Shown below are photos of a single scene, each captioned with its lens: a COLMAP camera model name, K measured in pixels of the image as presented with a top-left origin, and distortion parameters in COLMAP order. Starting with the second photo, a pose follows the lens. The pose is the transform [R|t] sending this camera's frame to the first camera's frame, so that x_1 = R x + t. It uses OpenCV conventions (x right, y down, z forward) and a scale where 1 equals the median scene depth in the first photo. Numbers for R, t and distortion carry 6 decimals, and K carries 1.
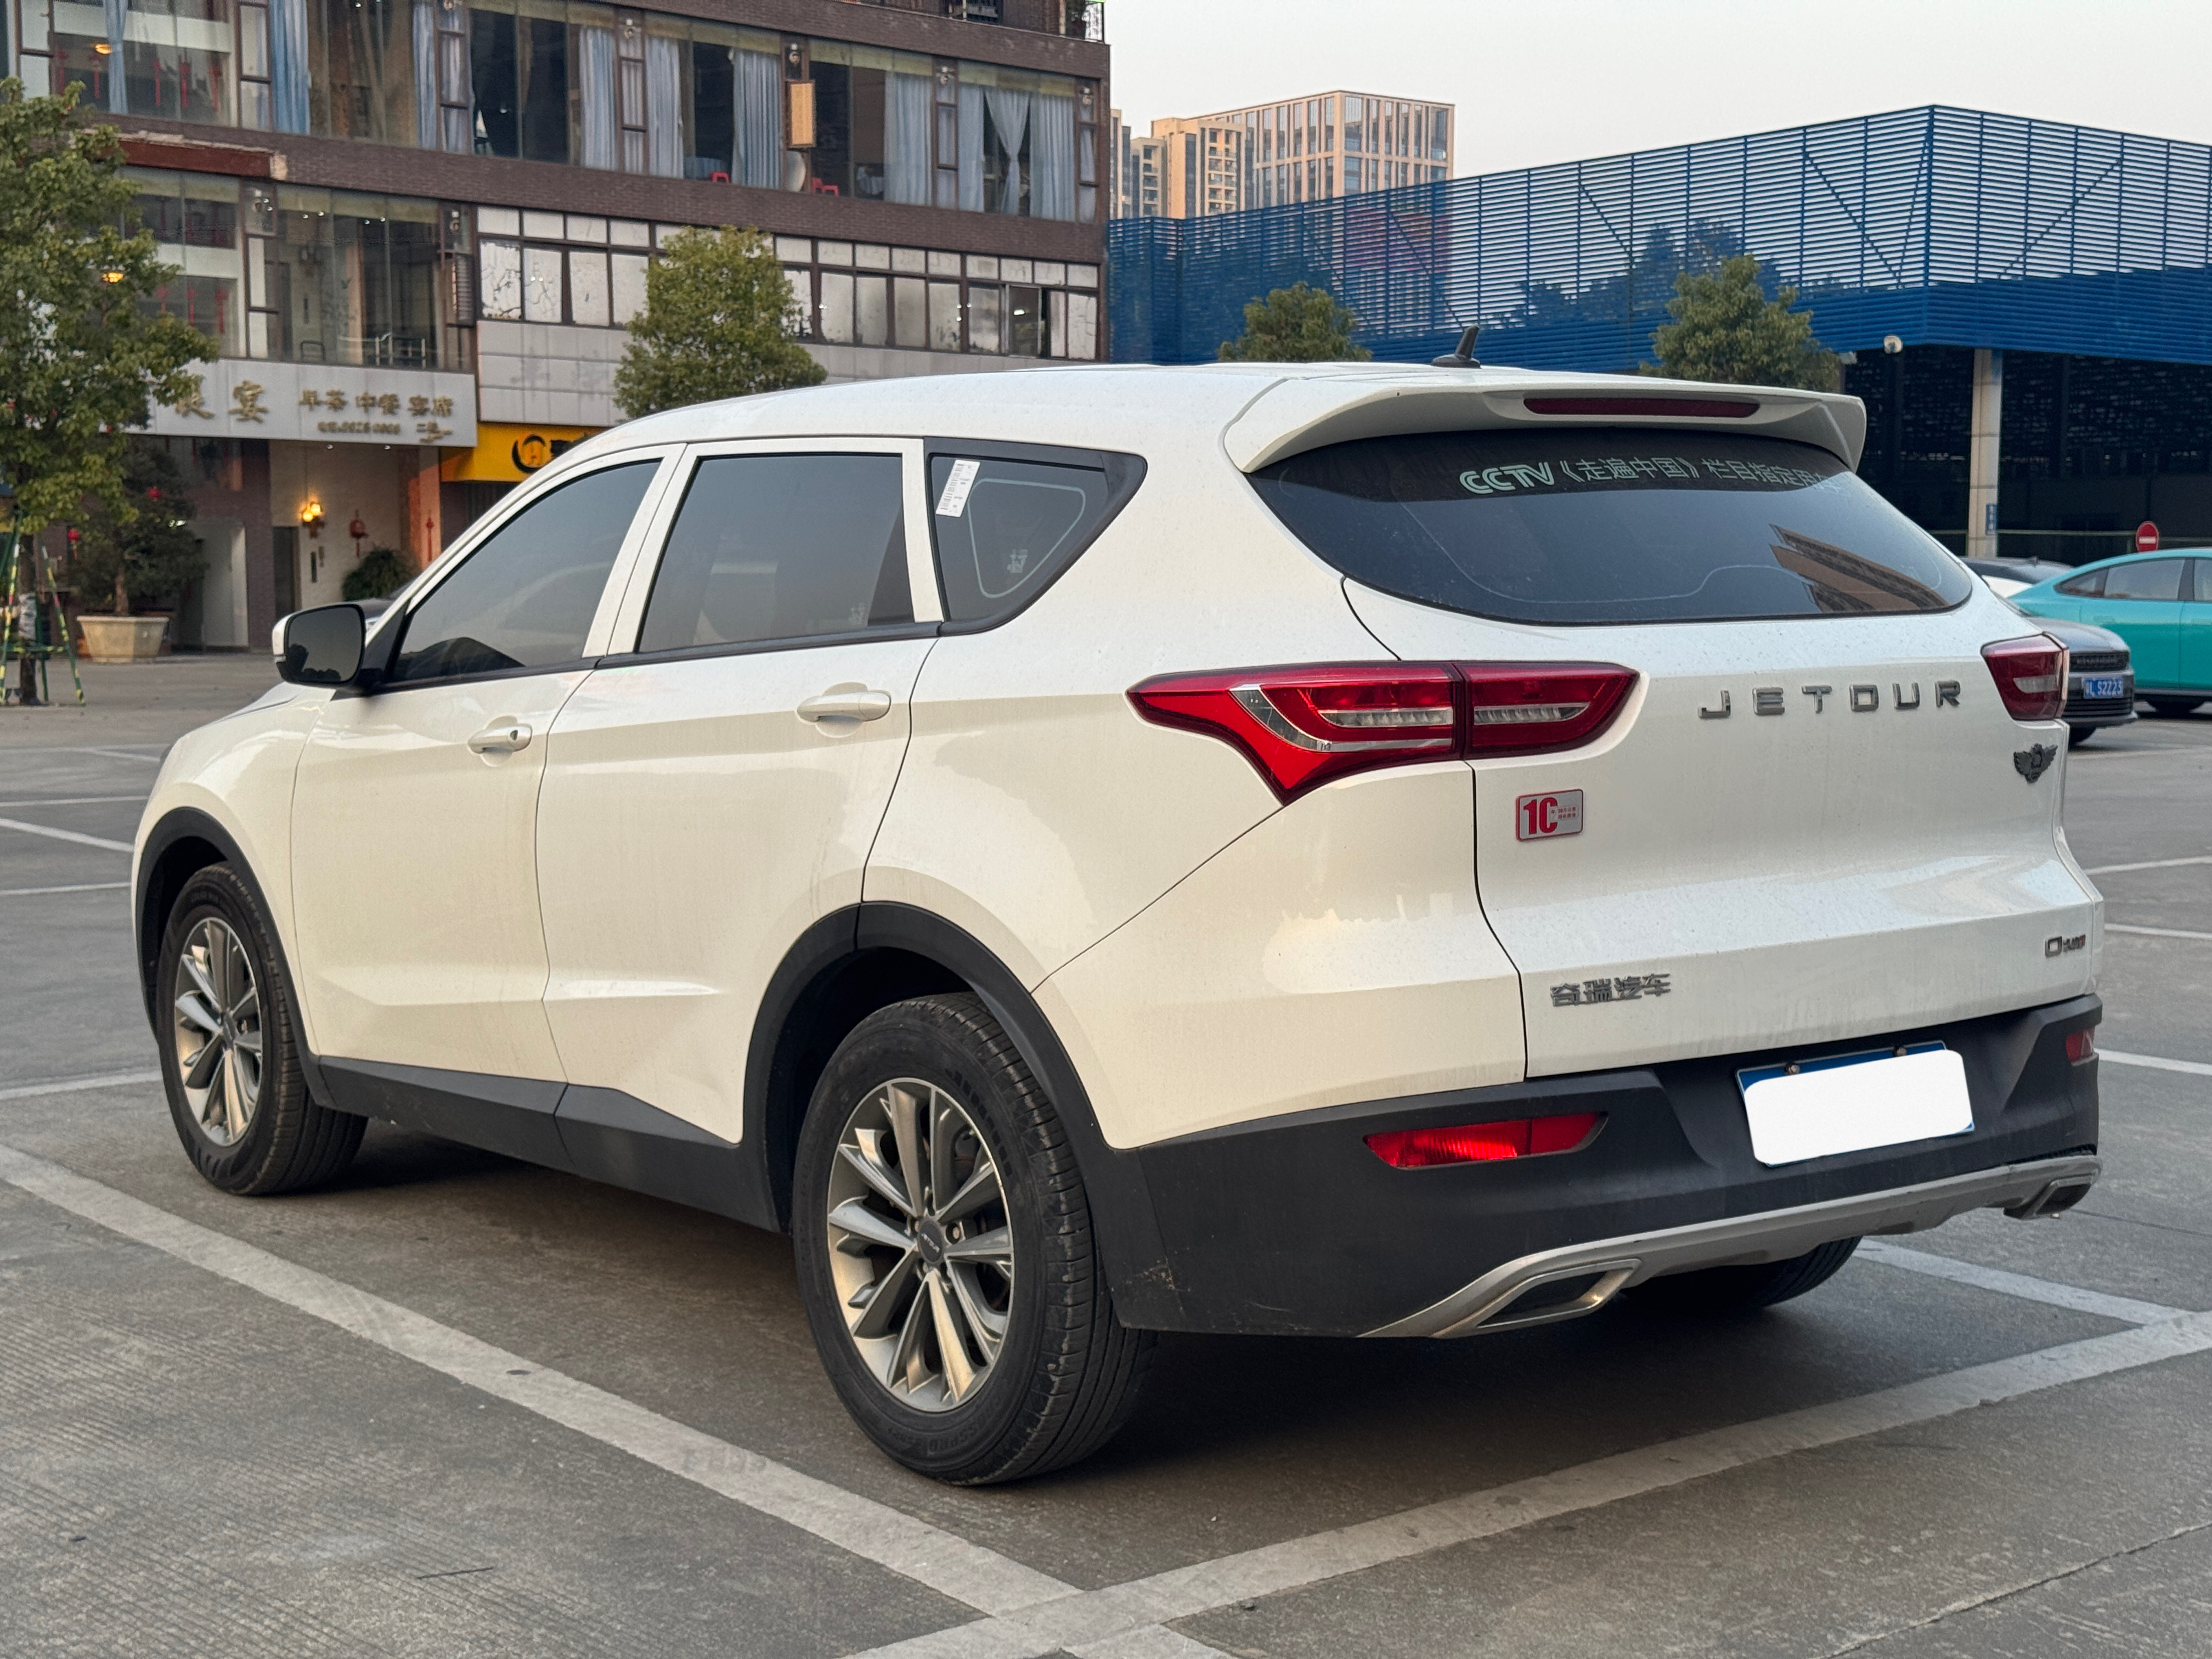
lens RADIAL K [[3076.5, 0, 1120.8], [0, 3076.5, 832.4], [0, 0, 1]] dist [0.220653, -0.557917]
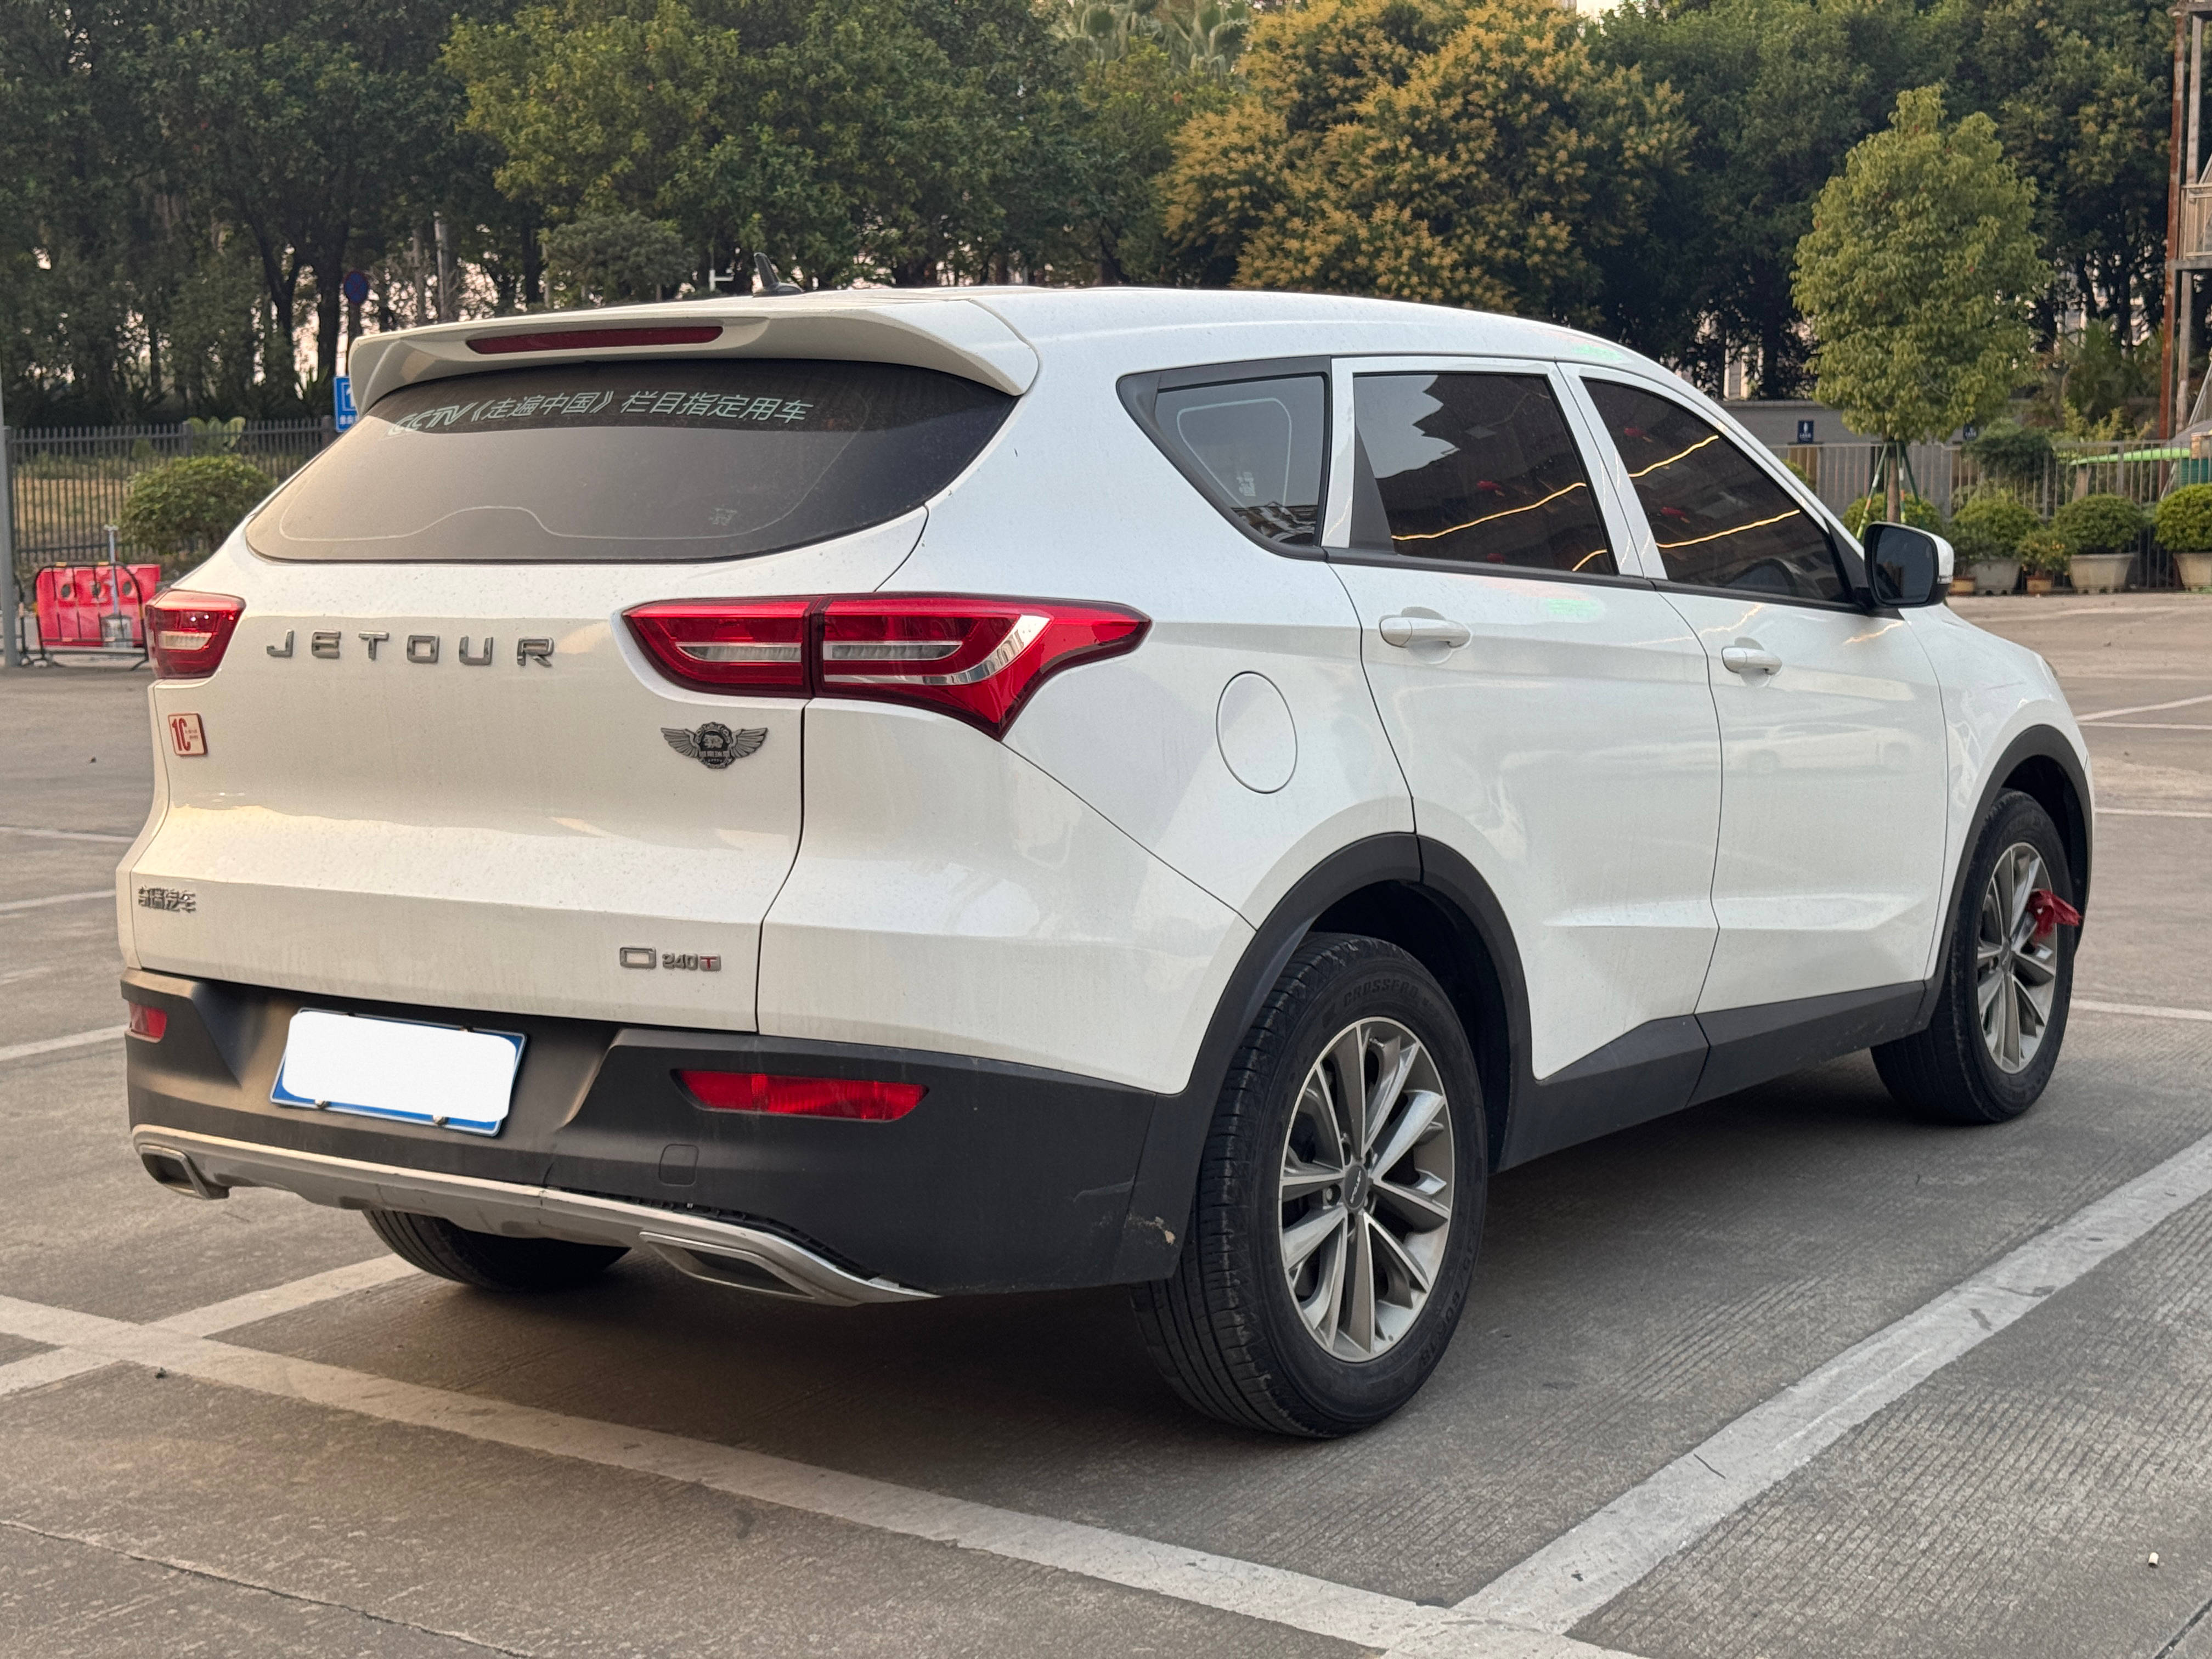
lens RADIAL K [[3076.5, 0, 1120.8], [0, 3076.5, 832.4], [0, 0, 1]] dist [0.220653, -0.557917]
pose [[0.286455, 0.101837, -0.952666, 1.116501], [-0.072900, 0.993769, 0.084311, -0.076835], [0.955316, 0.045298, 0.292095, 0.862932]]
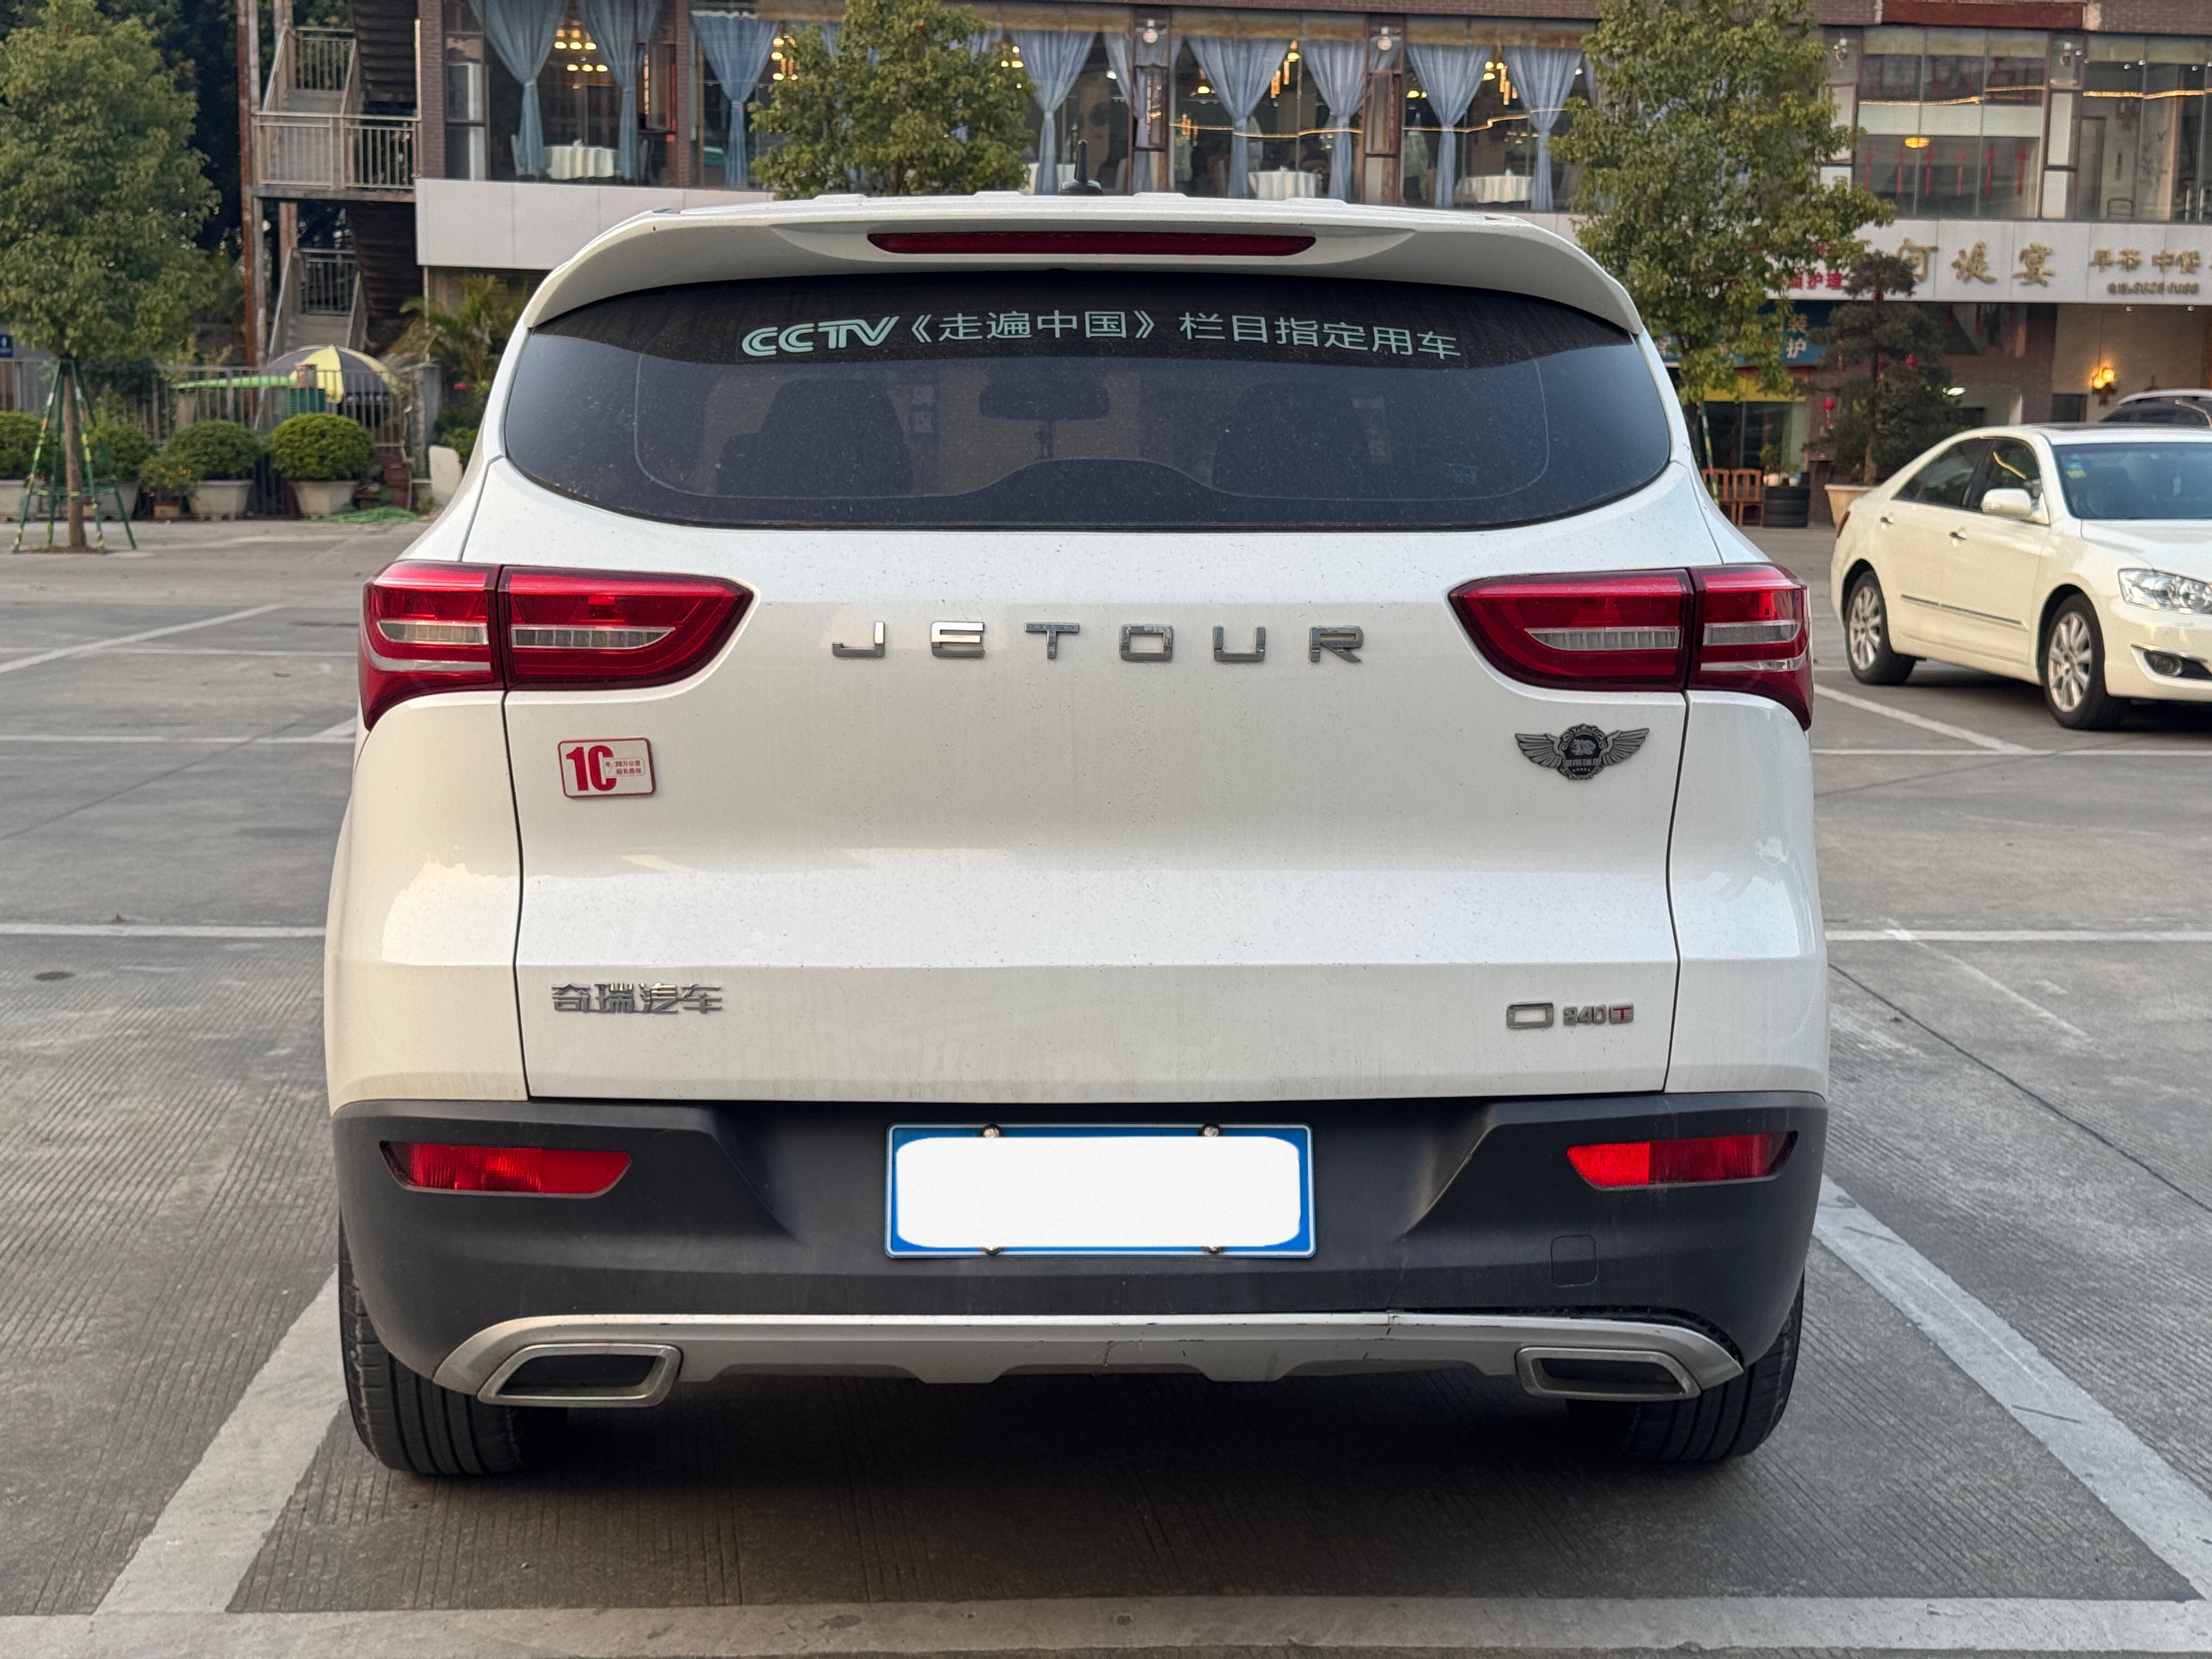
lens RADIAL K [[3076.5, 0, 1120.8], [0, 3076.5, 832.4], [0, 0, 1]] dist [0.220653, -0.557917]
pose [[0.813342, 0.088358, -0.575037, 0.606357], [-0.064309, 0.995997, 0.062082, -0.040457], [0.578221, -0.013514, 0.815769, 0.378471]]
